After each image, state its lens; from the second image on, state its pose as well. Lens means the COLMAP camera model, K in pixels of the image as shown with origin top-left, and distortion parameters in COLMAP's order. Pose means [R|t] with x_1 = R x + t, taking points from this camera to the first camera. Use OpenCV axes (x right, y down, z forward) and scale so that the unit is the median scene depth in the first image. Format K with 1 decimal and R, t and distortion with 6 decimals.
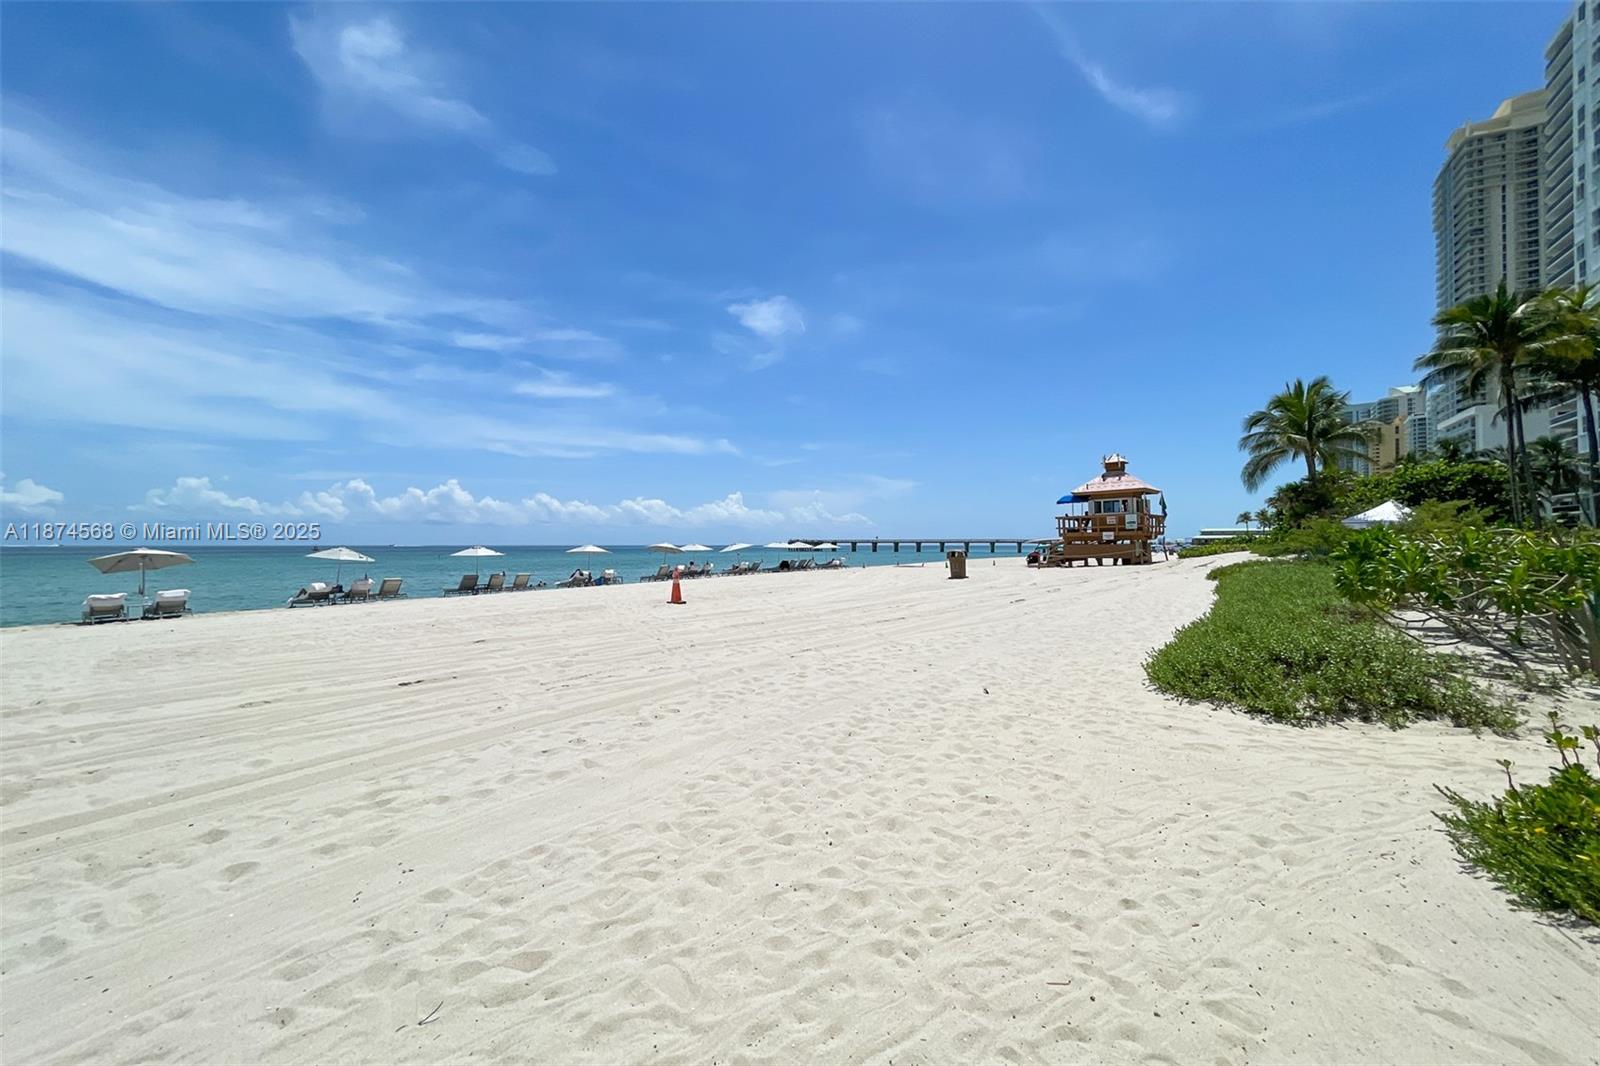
lens RADIAL K [[642.0, 0, 806.5], [0, 642.0, 537.3], [0, 0, 1]] dist [0.002468, 0.001207]
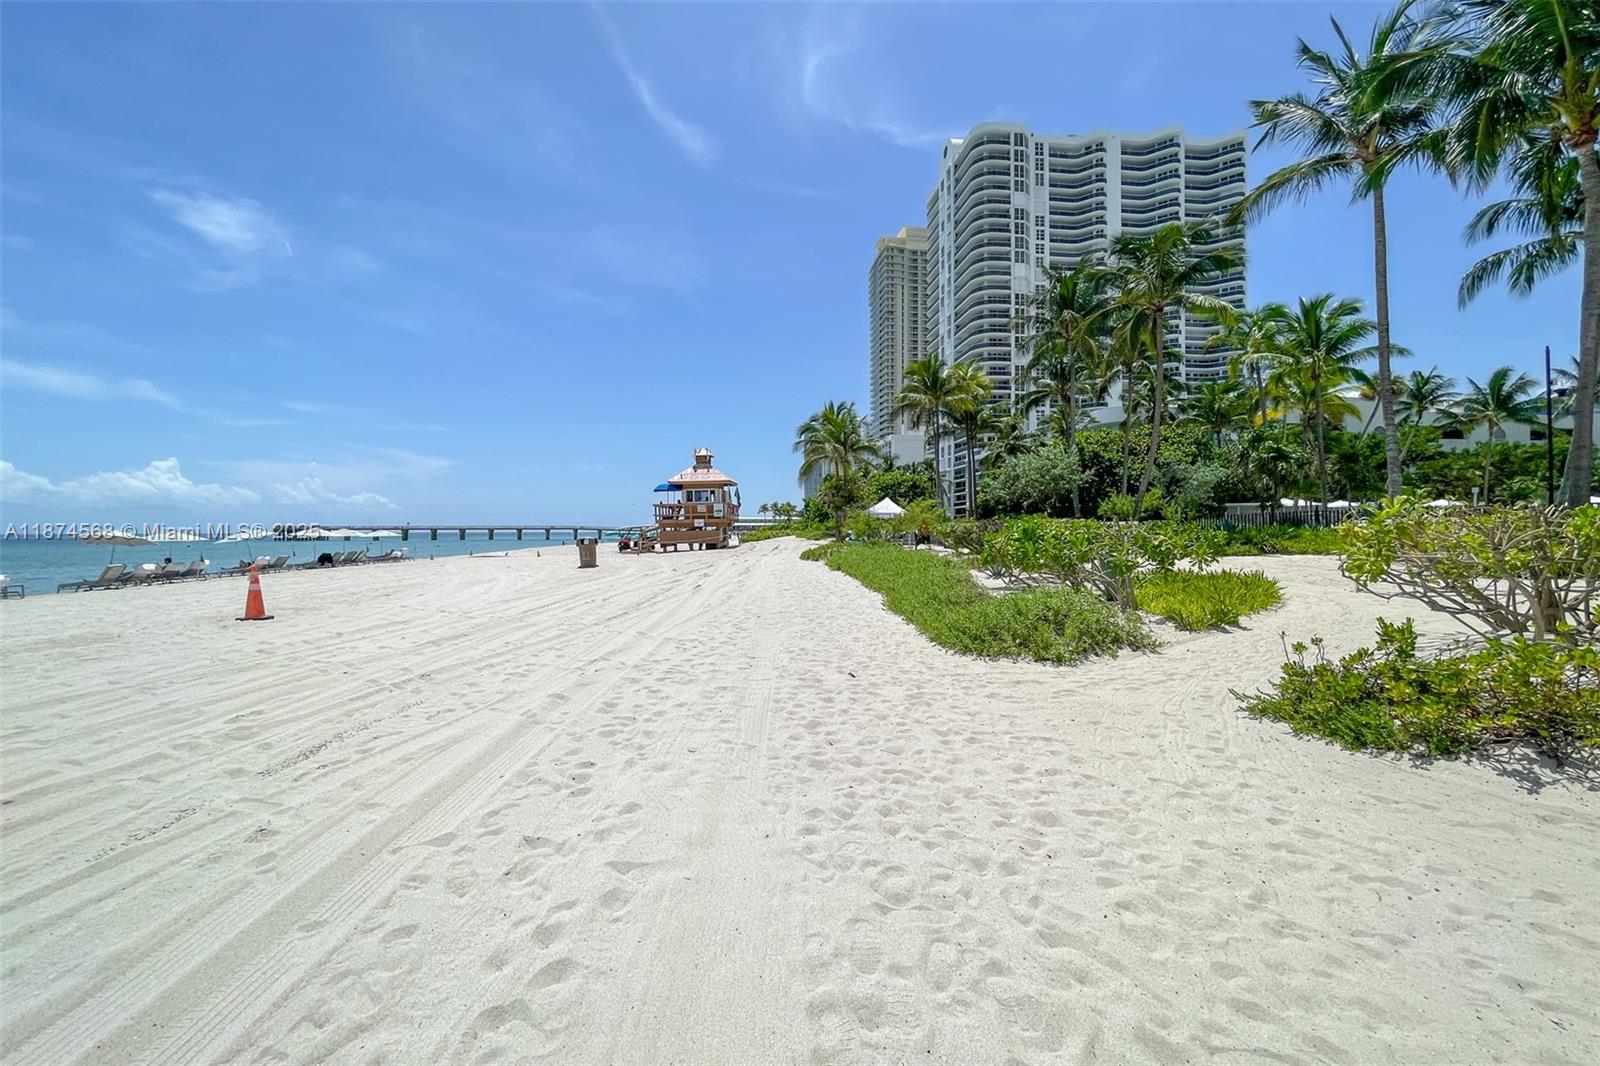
lens RADIAL K [[642.0, 0, 800.3], [0, 642.0, 528.9], [0, 0, 1]] dist [0.002468, 0.001207]
pose [[0.776873, -0.000256, 0.629657, -0.103550], [-0.004696, 0.999970, 0.006200, 0.000312], [-0.629639, -0.007774, 0.776849, 0.063516]]
